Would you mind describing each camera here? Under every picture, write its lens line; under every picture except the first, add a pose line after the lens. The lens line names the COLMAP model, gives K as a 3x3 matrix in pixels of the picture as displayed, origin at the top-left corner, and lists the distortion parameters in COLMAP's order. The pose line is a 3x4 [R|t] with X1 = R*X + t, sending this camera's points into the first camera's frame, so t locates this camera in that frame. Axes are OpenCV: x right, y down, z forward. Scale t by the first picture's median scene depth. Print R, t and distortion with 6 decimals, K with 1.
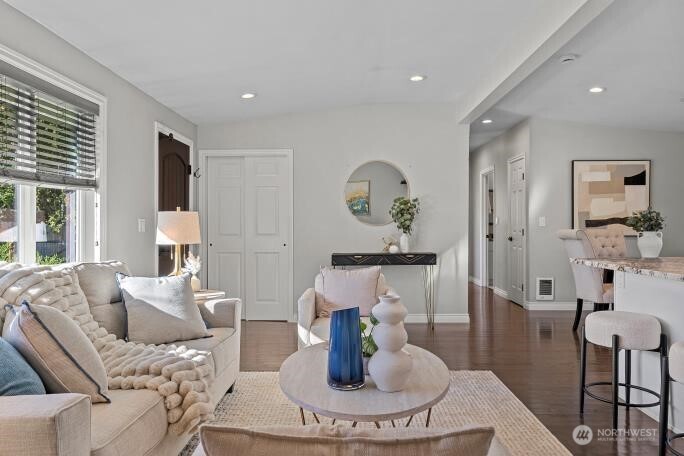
lens RADIAL K [[493.4, 0, 339.7], [0, 493.4, 226.0], [0, 0, 1]] dist [0.047776, 0.000003]
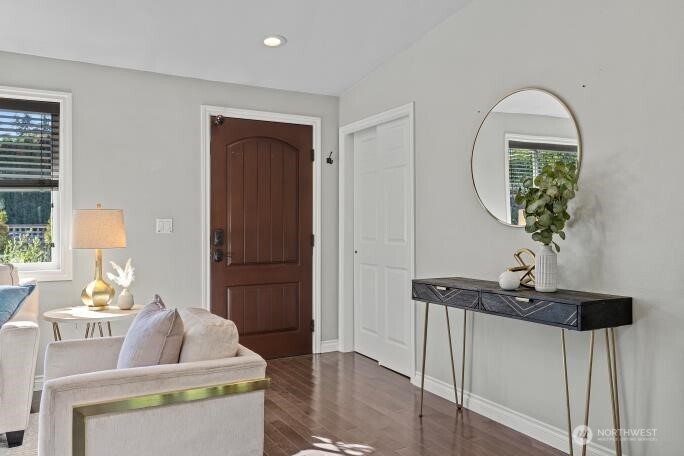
lens RADIAL K [[535.3, 0, 341.8], [0, 535.3, 226.4], [0, 0, 1]] dist [-0.009153, -0.001755]
pose [[0.506856, 0.000601, -0.862031, 0.440510], [-0.000505, 1.000000, 0.000400, -0.001403], [0.862031, 0.000233, 0.506856, 0.599397]]
